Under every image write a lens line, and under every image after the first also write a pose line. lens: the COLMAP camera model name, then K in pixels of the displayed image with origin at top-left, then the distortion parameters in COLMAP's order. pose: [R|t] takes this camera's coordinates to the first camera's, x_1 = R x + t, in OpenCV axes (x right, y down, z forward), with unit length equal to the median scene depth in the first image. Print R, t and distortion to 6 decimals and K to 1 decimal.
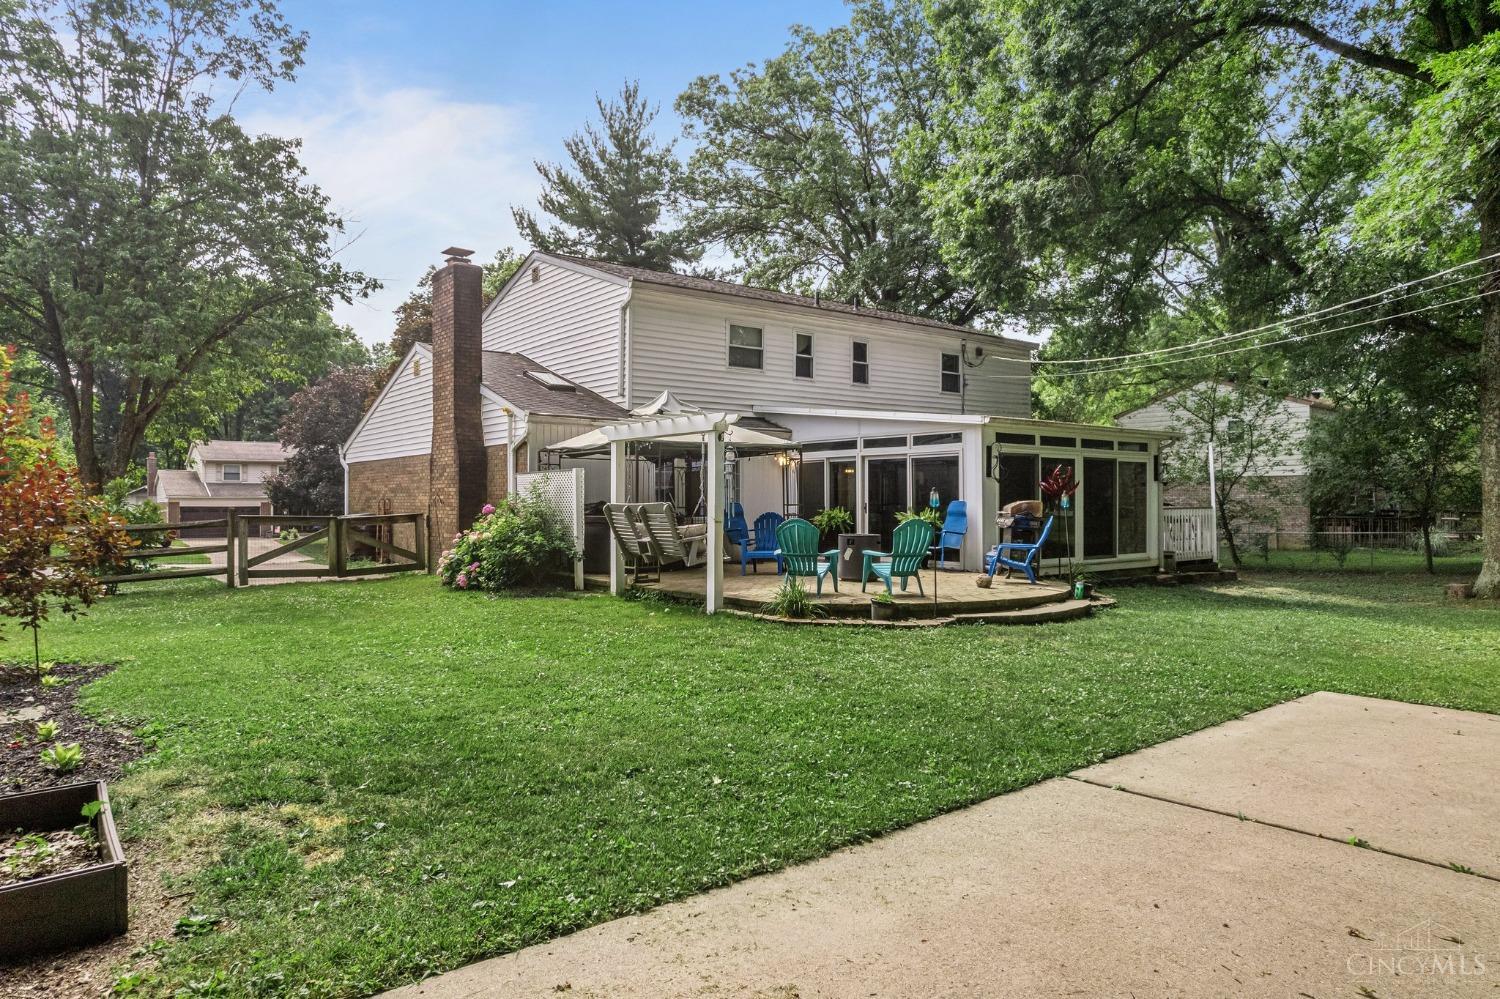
lens RADIAL K [[949.6, 0, 750.0], [0, 949.6, 499.5], [0, 0, 1]] dist [-0.032919, -0.000391]
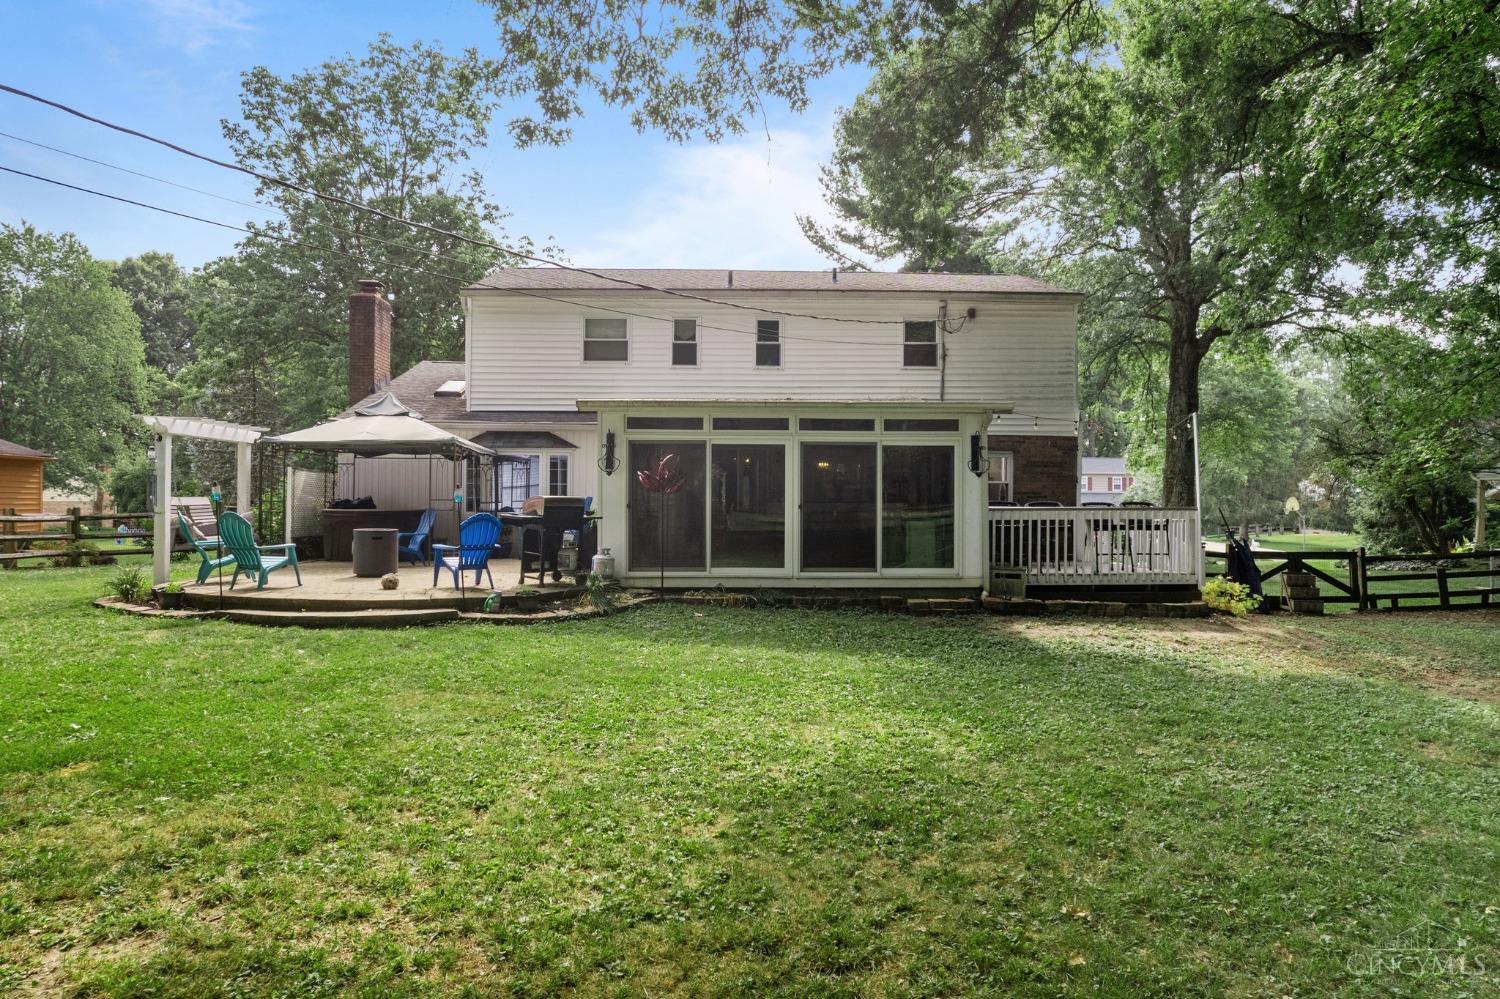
lens RADIAL K [[959.2, 0, 750.0], [0, 959.2, 499.5], [0, 0, 1]] dist [-0.036026, 0.001273]
pose [[0.815114, 0.004552, -0.579282, 0.717393], [-0.003636, 0.999990, 0.002741, 0.001379], [0.579289, -0.000129, 0.815122, 0.290983]]
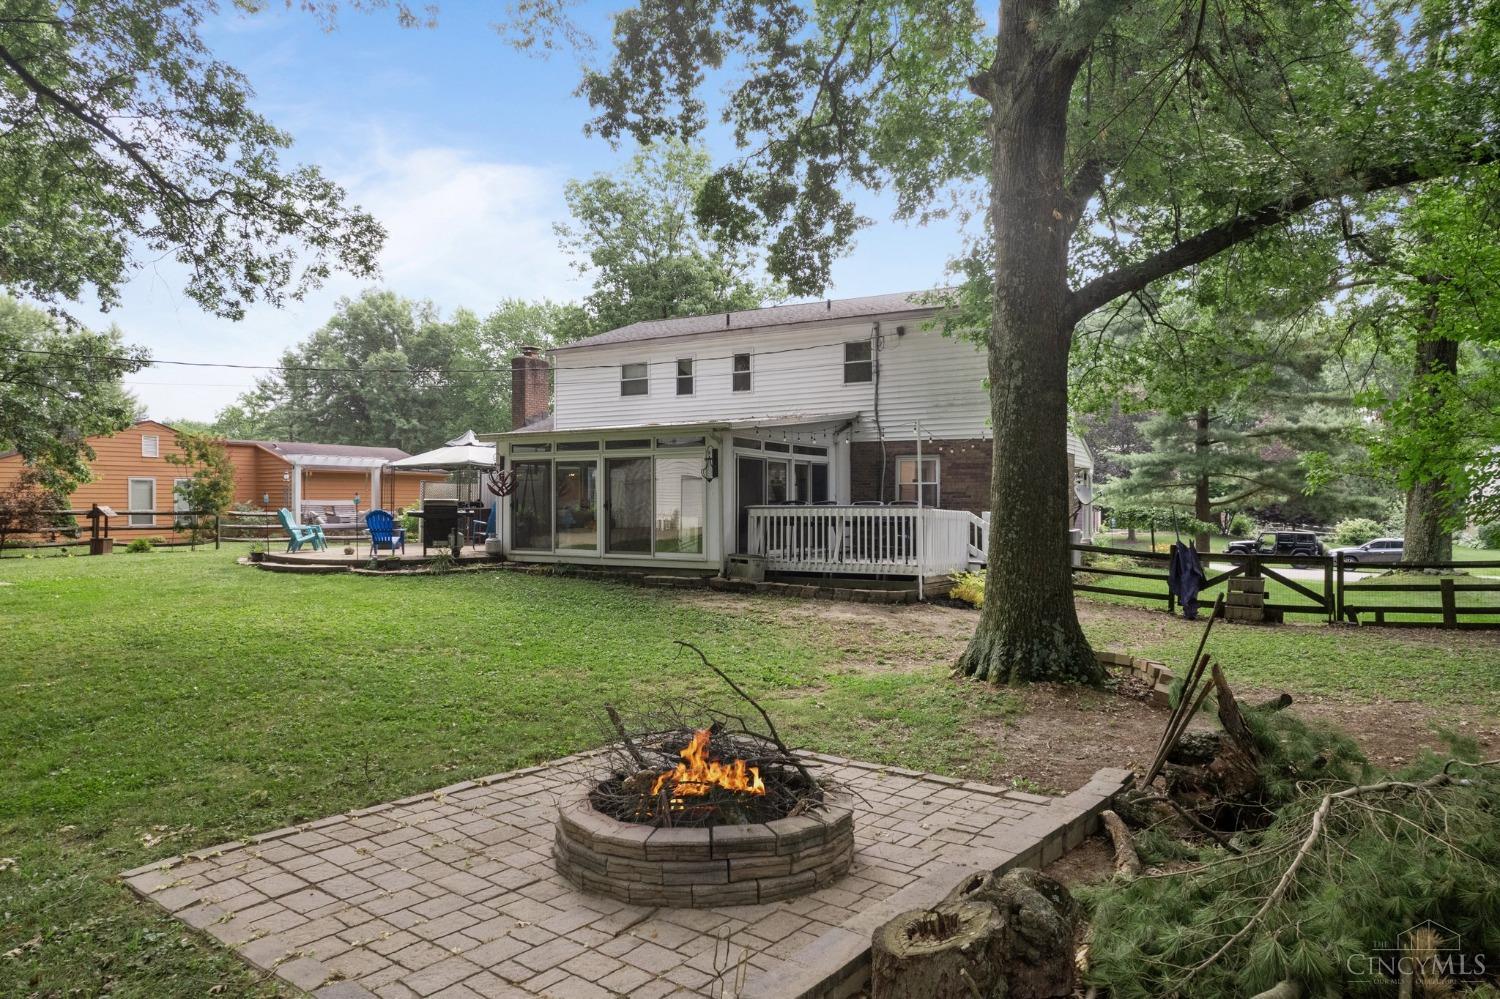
lens RADIAL K [[949.6, 0, 750.0], [0, 949.6, 499.5], [0, 0, 1]] dist [-0.032919, -0.000391]
pose [[0.386618, 0.001157, -0.922239, 1.295131], [0.002827, 0.999993, 0.002439, 0.000598], [0.922236, -0.003550, 0.386612, 0.669973]]
